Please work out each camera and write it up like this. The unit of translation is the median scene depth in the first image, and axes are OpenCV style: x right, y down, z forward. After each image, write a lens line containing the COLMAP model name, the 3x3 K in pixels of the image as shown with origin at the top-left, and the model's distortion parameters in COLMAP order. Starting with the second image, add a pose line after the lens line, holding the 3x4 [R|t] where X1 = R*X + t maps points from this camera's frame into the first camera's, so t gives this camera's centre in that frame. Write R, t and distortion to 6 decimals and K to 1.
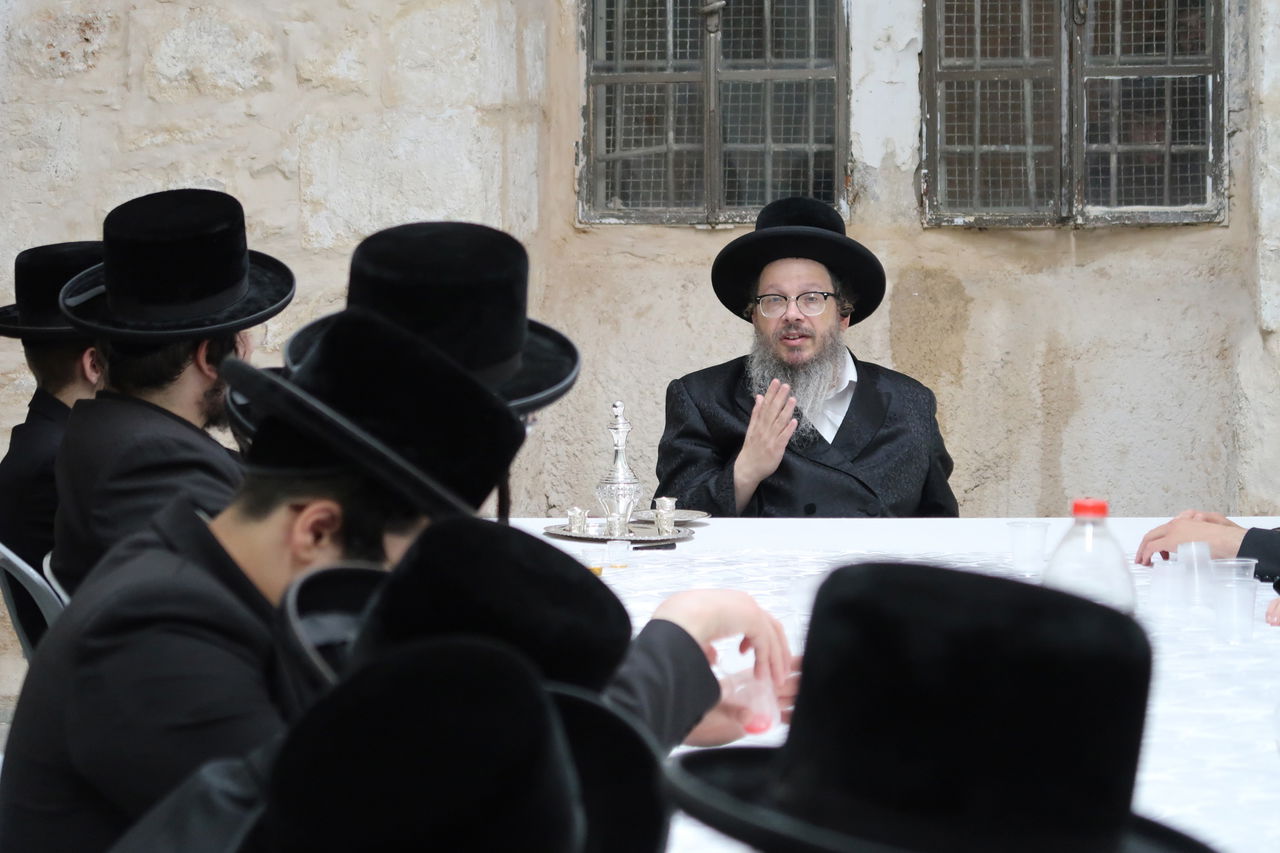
lens RADIAL K [[3362.3, 0, 583.7], [0, 3362.3, 401.4], [0, 0, 1]] dist [0.004300, 0.000000]
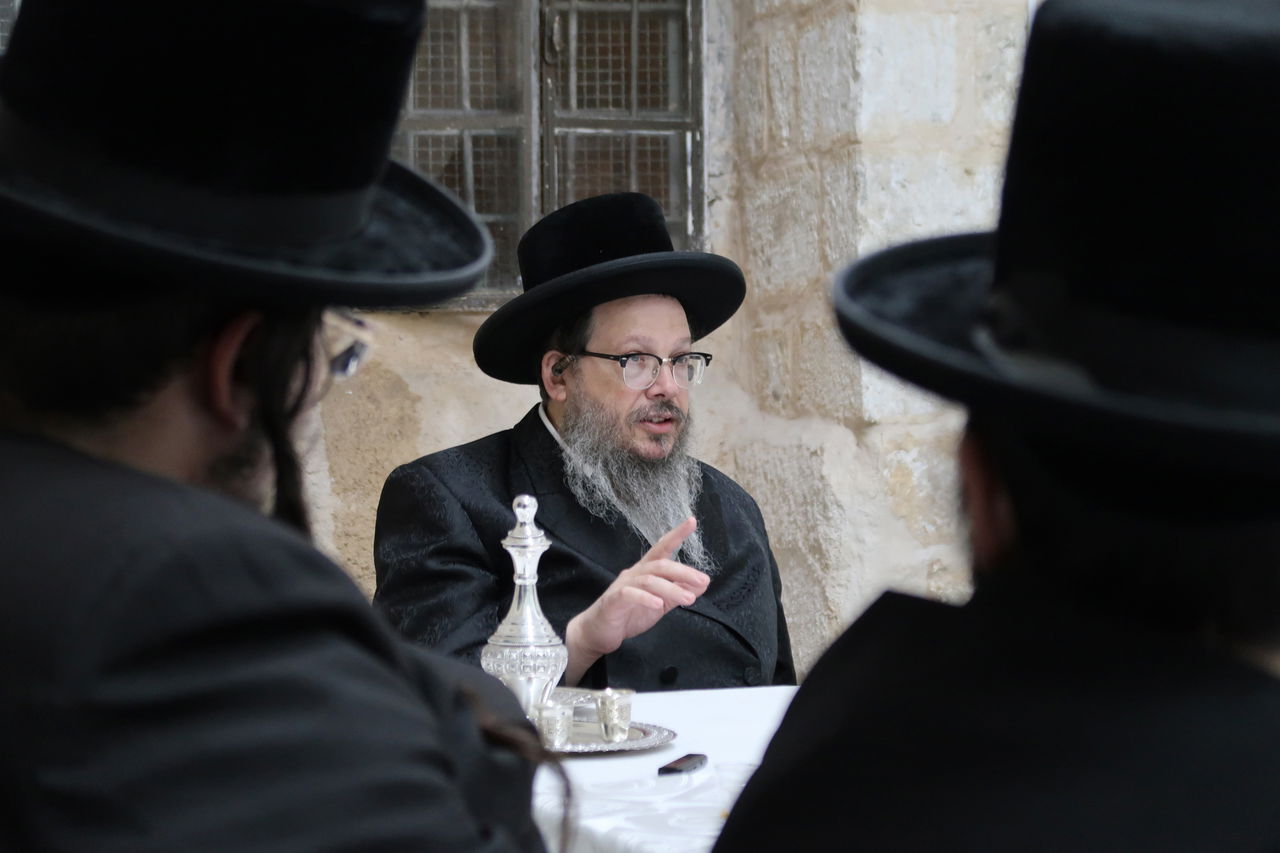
lens RADIAL K [[2694.1, 0, 586.2], [0, 2694.1, 408.7], [0, 0, 1]] dist [0.001857, 0.000000]
pose [[0.918635, -0.004541, 0.395081, -0.106151], [0.026394, 0.998406, -0.049897, 0.005903], [-0.394224, 0.056265, 0.917290, 0.388089]]
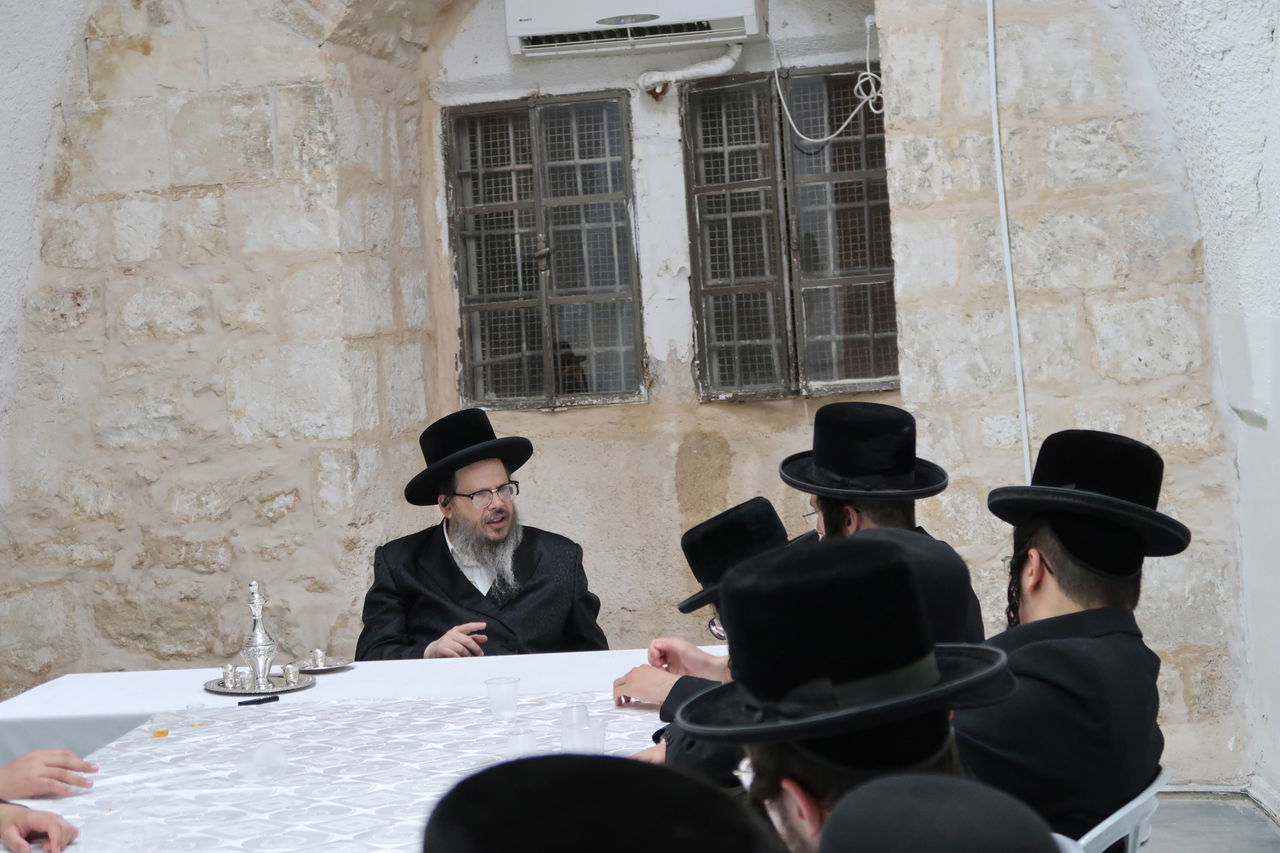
lens RADIAL K [[2093.3, 0, 626.2], [0, 2093.3, 413.3], [0, 0, 1]] dist [0.022623, 0.000000]
pose [[0.994343, -0.053702, -0.091637, 0.152006], [0.050702, 0.998109, -0.034759, -0.019320], [0.093330, 0.029916, 0.995186, 0.144804]]
